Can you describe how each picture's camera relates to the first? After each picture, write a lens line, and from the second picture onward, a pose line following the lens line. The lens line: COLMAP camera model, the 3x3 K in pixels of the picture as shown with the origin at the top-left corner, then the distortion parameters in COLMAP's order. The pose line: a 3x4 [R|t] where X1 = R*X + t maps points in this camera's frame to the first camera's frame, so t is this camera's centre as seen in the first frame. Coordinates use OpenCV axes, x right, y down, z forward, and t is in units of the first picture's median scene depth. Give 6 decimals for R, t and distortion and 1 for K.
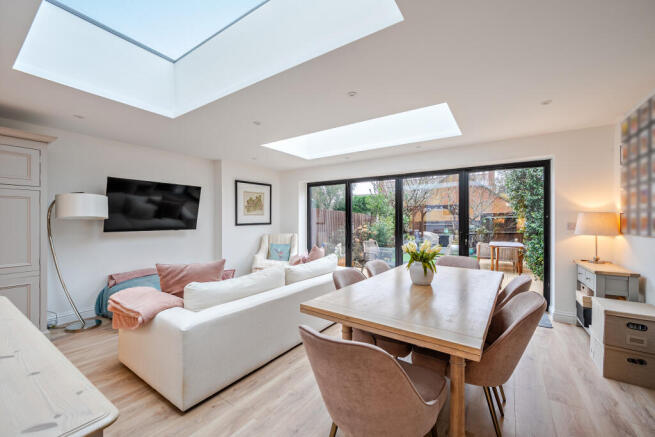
lens RADIAL K [[273.6, 0, 327.5], [0, 273.6, 218.5], [0, 0, 1]] dist [-0.002145, -0.000180]
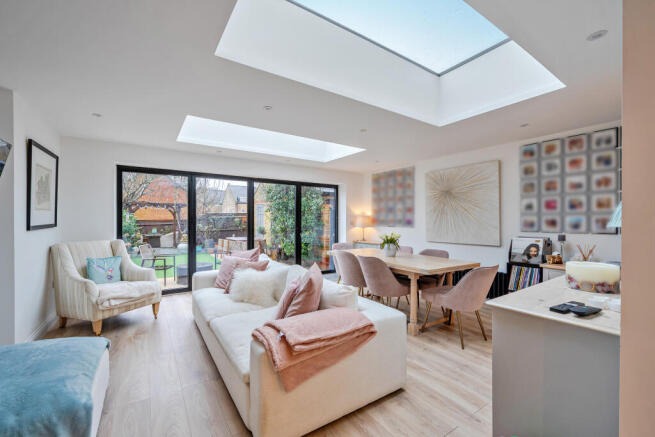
lens RADIAL K [[273.6, 0, 327.5], [0, 273.6, 218.5], [0, 0, 1]] dist [-0.002145, -0.000180]
pose [[0.357768, 0.004375, 0.933800, -0.600219], [-0.006437, 0.999977, -0.002219, 0.001486], [-0.933788, -0.005217, 0.357788, 0.311984]]
